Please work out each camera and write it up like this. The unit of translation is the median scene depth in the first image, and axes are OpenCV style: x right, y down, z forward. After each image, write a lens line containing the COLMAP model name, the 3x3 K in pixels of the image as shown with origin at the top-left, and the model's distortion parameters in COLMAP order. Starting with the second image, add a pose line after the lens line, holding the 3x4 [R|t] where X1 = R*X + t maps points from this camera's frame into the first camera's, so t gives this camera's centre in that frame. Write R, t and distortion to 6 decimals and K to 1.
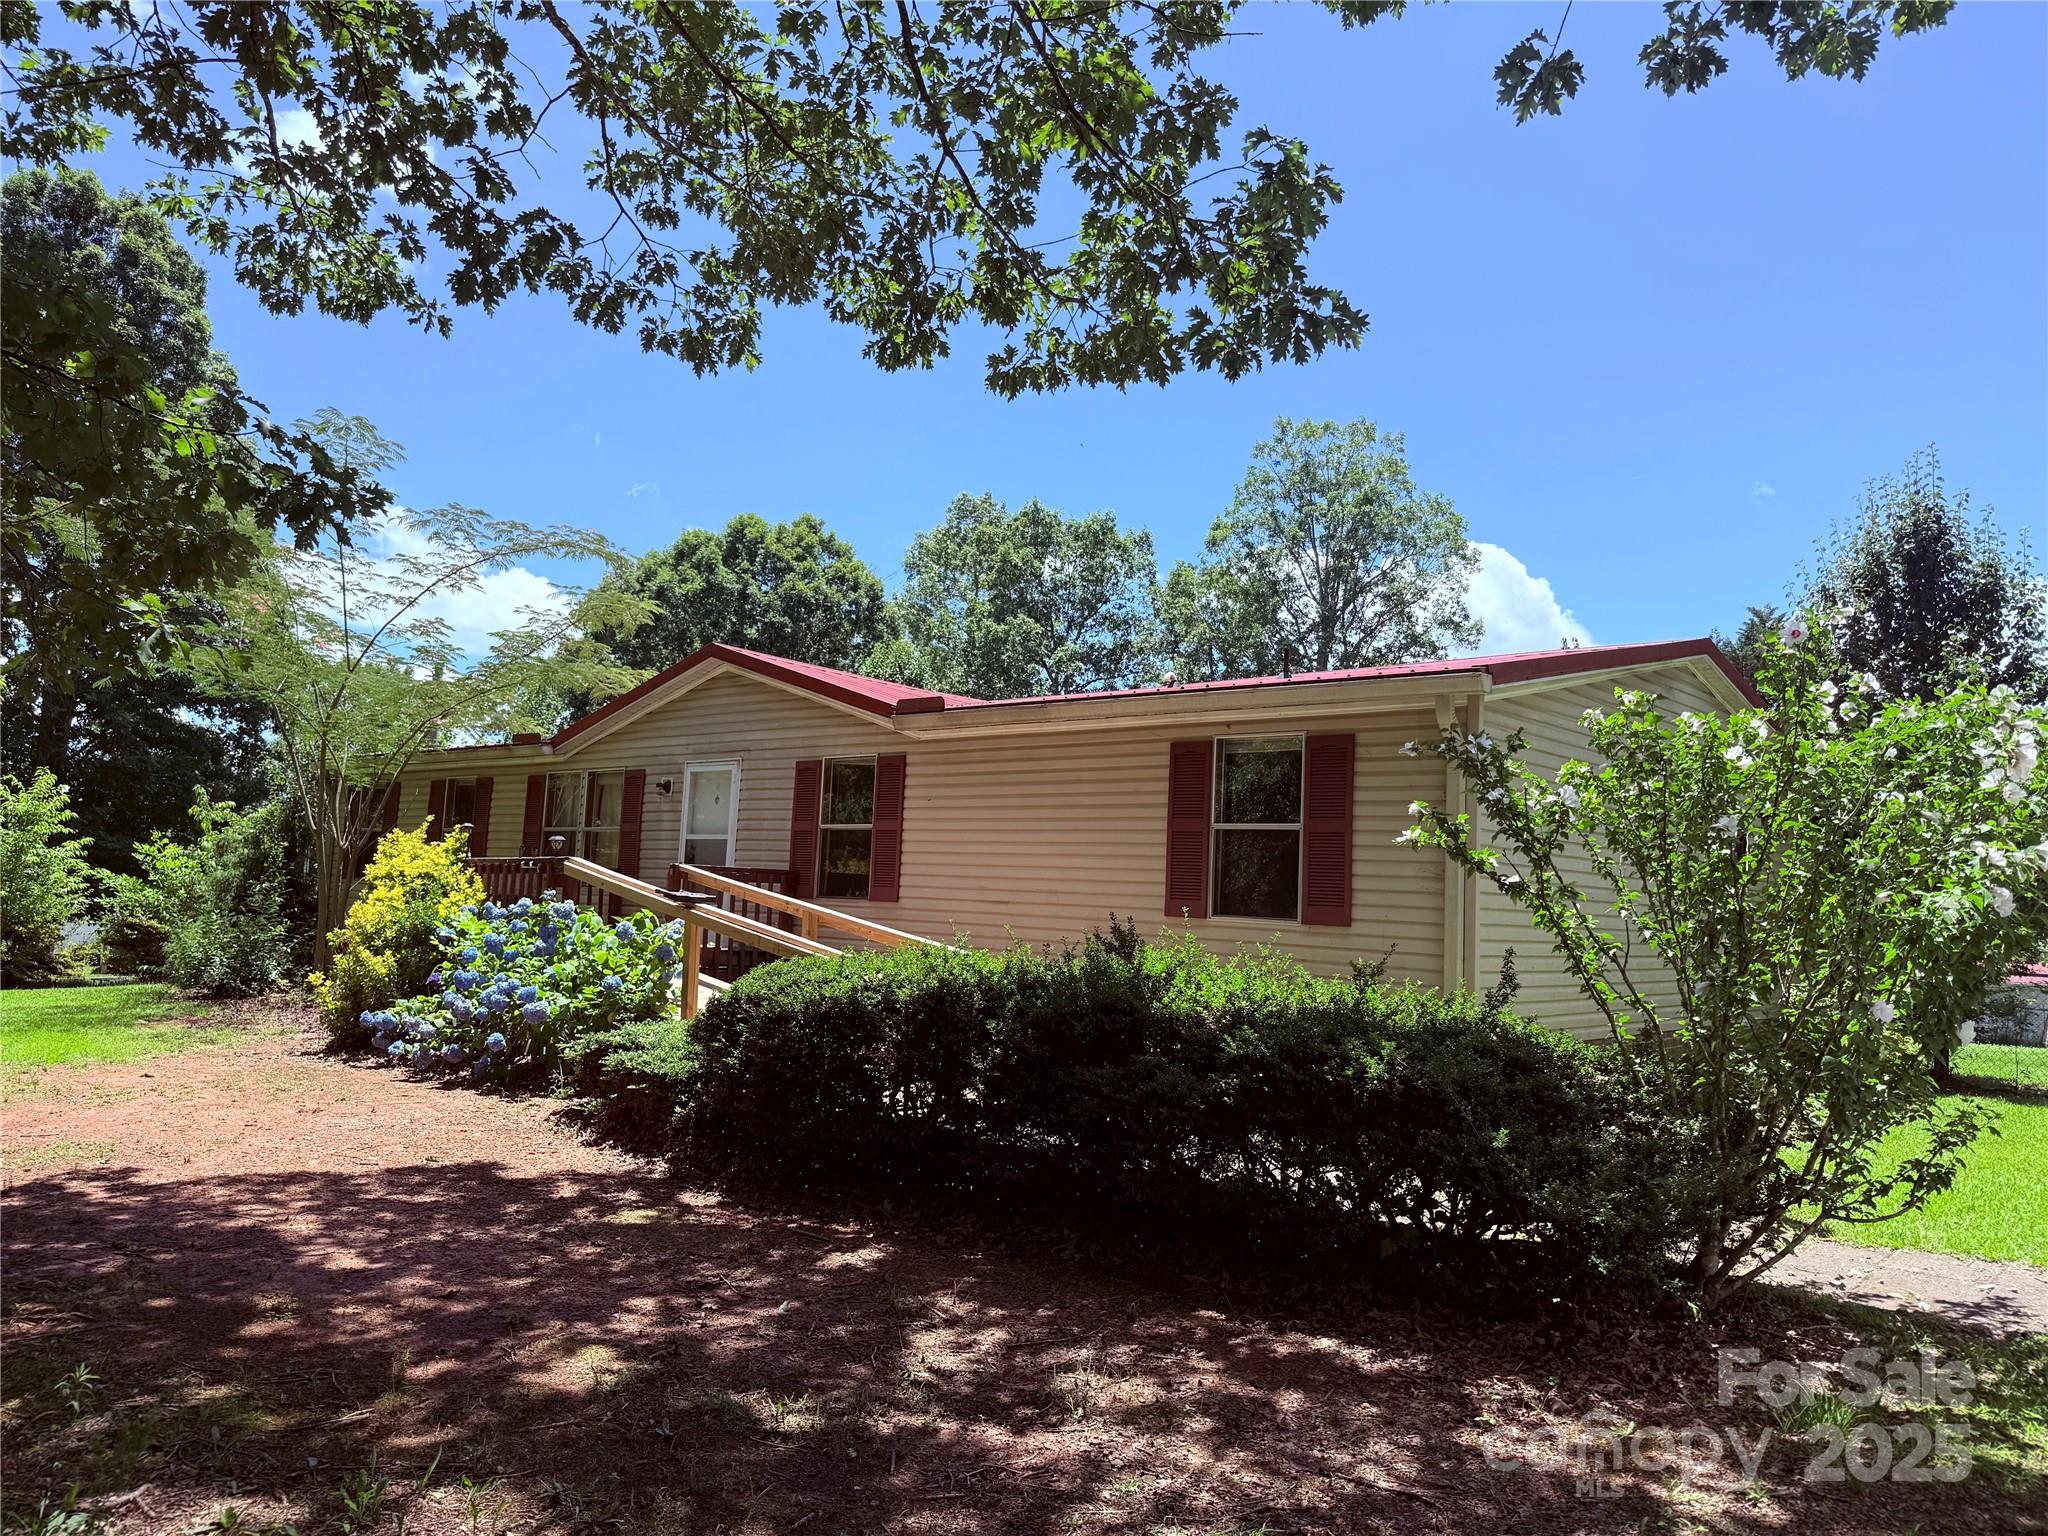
lens RADIAL K [[1458.3, 0, 1024.0], [0, 1458.3, 768.0], [0, 0, 1]] dist [-0.006094, -0.003029]
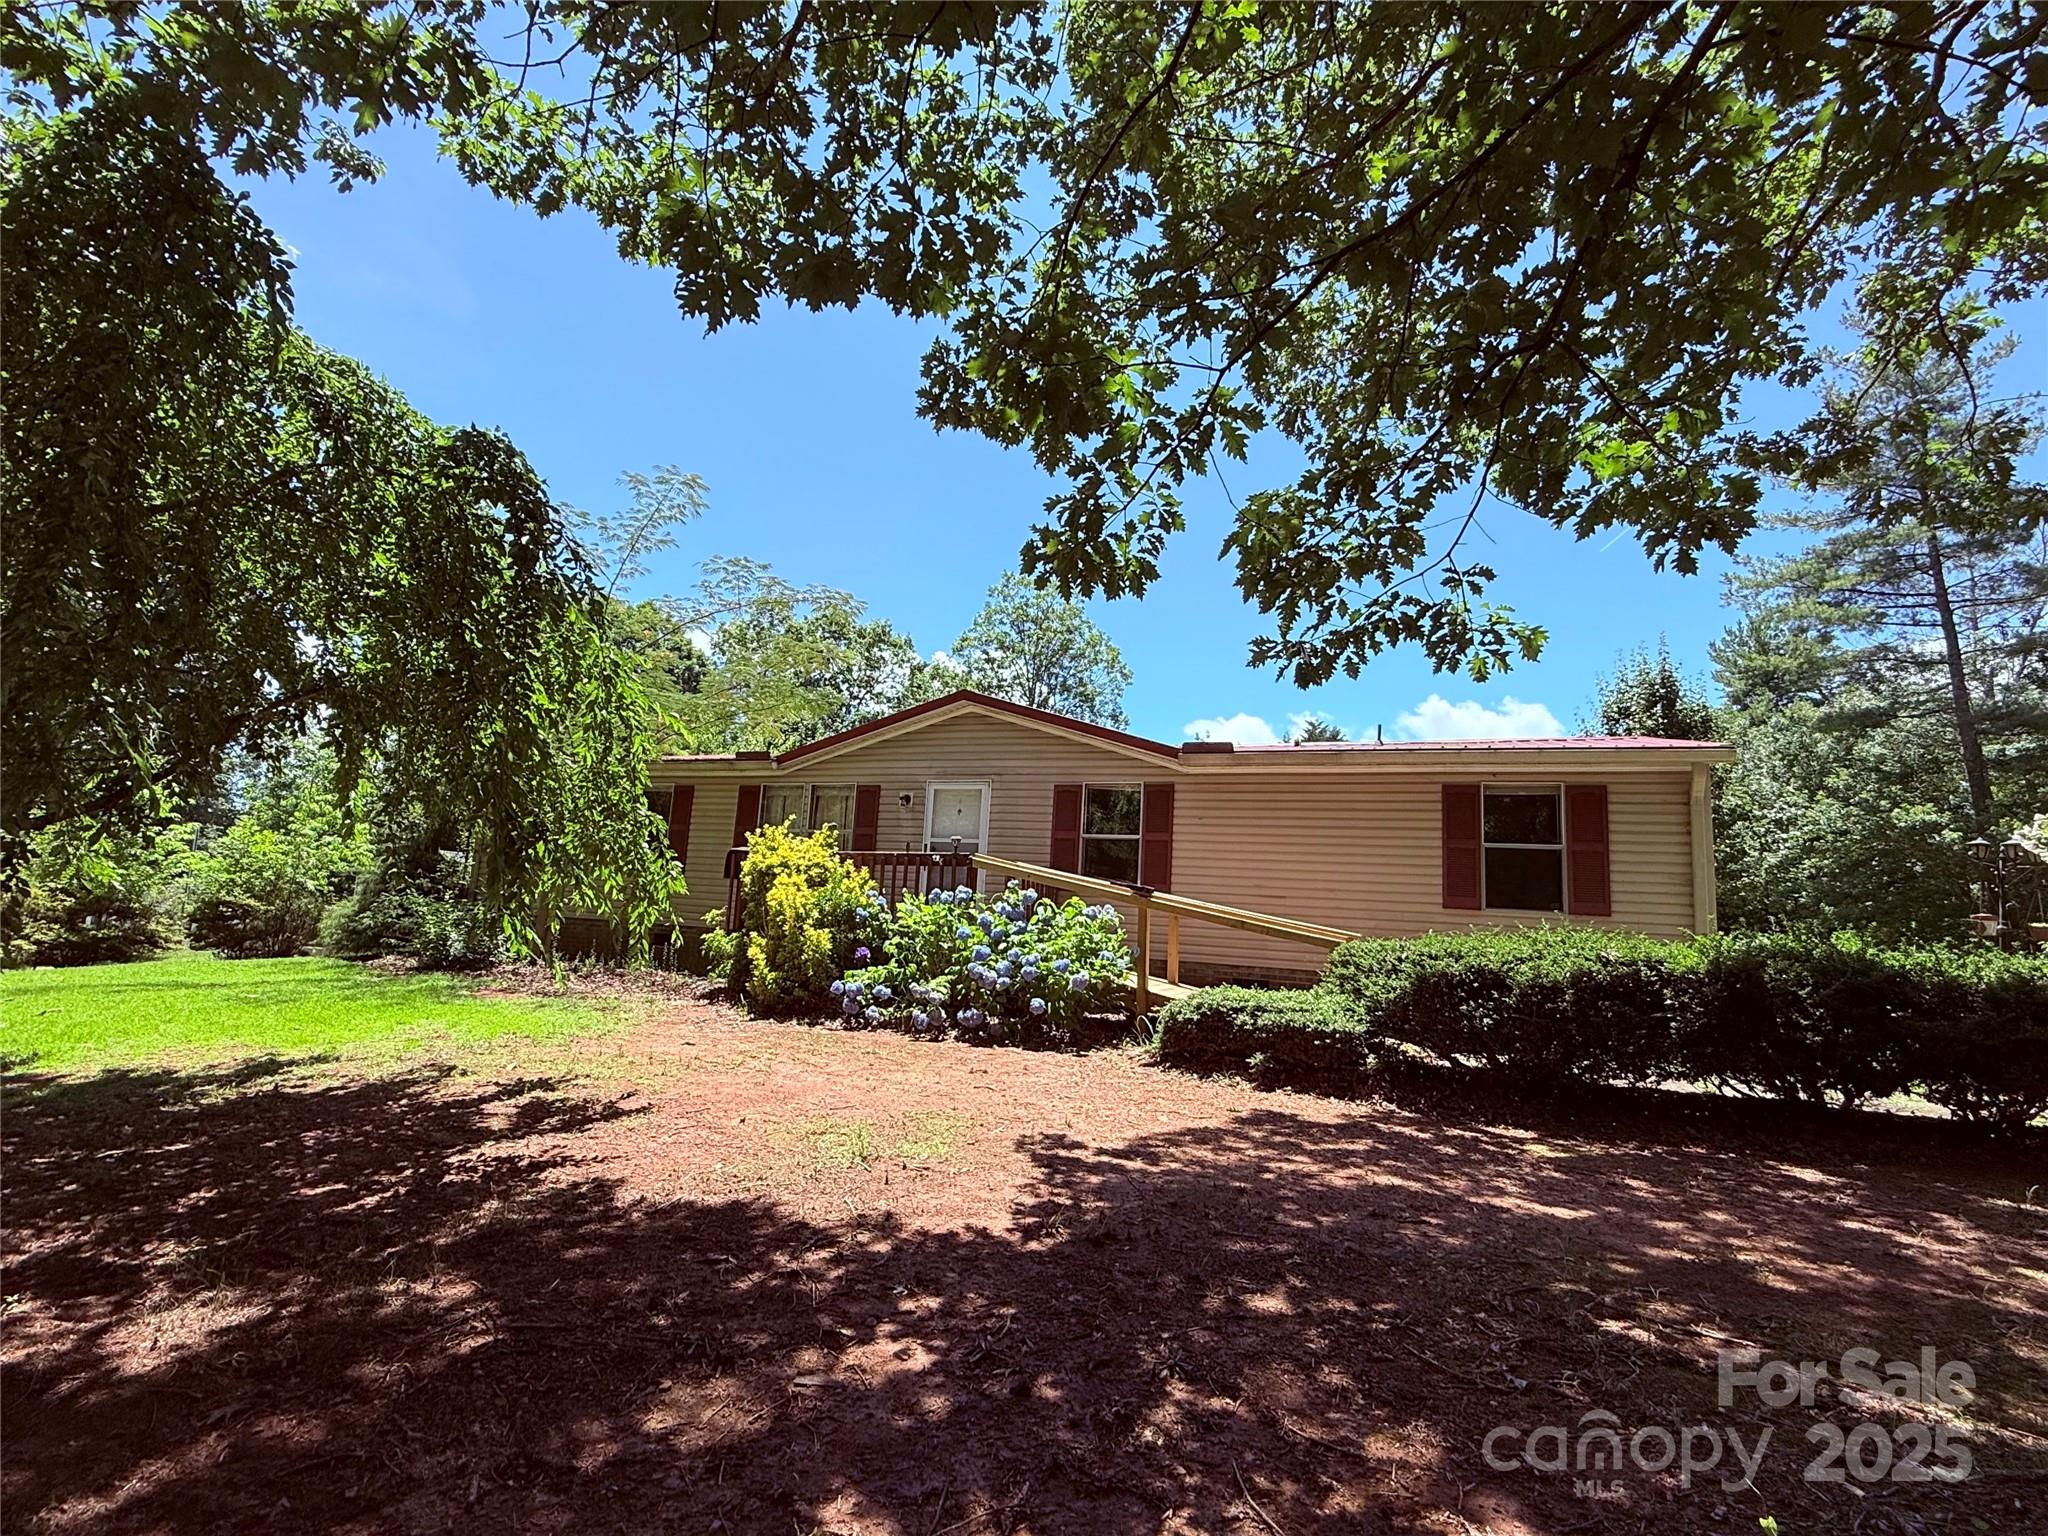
lens RADIAL K [[976.5, 0, 1024.0], [0, 976.5, 768.0], [0, 0, 1]] dist [0.017870, -0.000142]
pose [[0.947662, 0.054025, 0.314672, -0.481721], [-0.043085, 0.998204, -0.041625, 0.019231], [-0.316356, 0.025888, 0.948287, 0.185525]]
